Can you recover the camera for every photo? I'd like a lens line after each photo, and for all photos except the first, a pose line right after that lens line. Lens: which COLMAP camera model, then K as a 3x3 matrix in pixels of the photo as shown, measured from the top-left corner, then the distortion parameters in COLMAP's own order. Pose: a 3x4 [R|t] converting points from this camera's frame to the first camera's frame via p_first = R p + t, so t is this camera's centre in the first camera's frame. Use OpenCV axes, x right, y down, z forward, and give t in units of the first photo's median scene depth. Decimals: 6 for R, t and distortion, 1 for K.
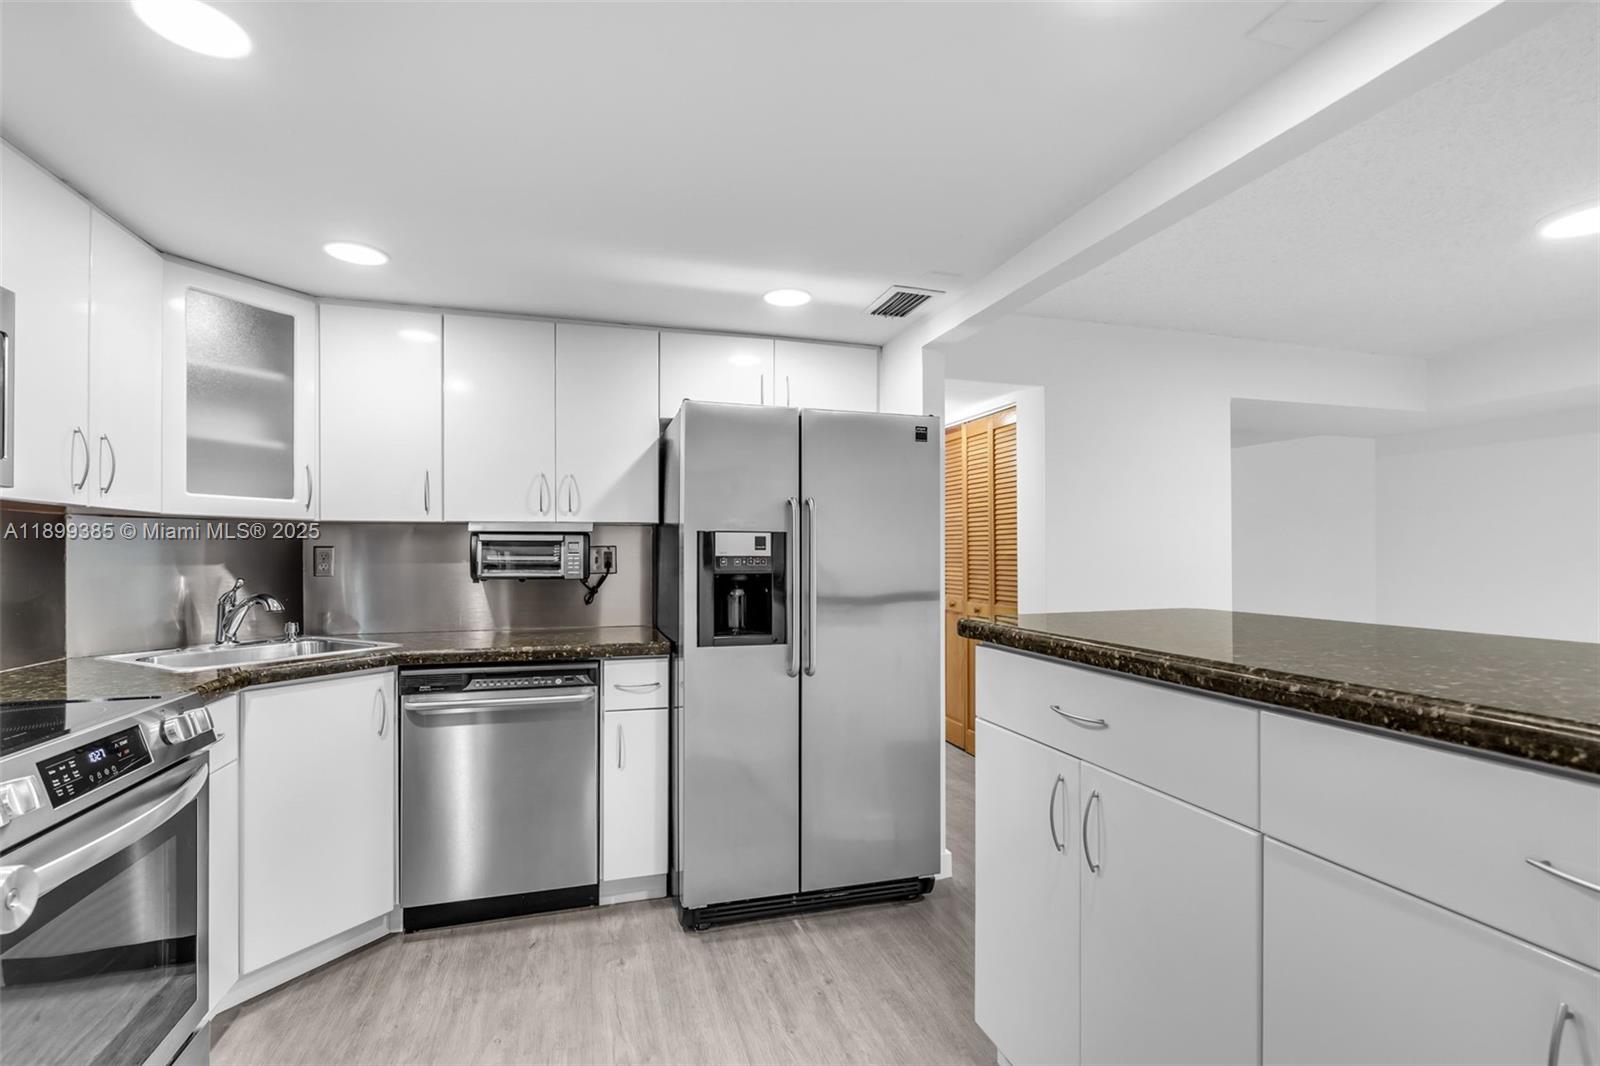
lens RADIAL K [[733.8, 0, 782.2], [0, 733.8, 557.9], [0, 0, 1]] dist [0.000096, 0.000371]
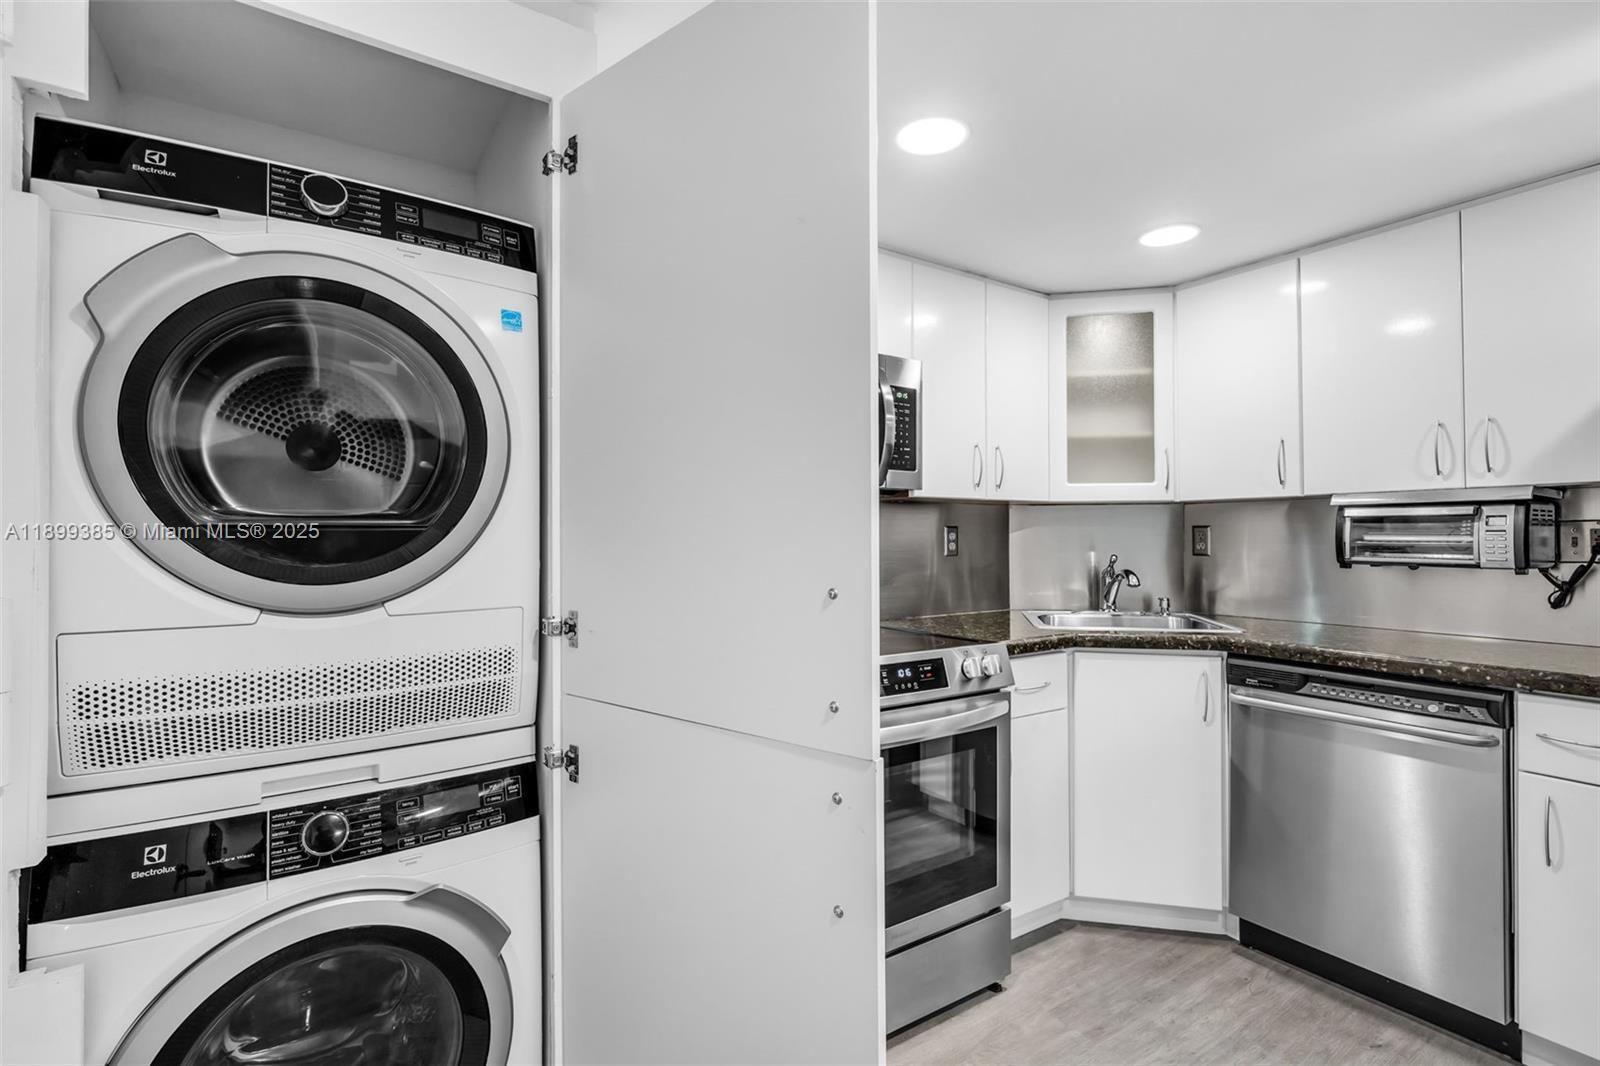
lens RADIAL K [[733.8, 0, 796.9], [0, 733.8, 529.1], [0, 0, 1]] dist [0.000096, 0.000371]
pose [[0.299602, -0.007786, -0.954032, 0.206652], [-0.001959, 0.999960, -0.008776, -0.000839], [0.954062, 0.004499, 0.299575, 0.191584]]
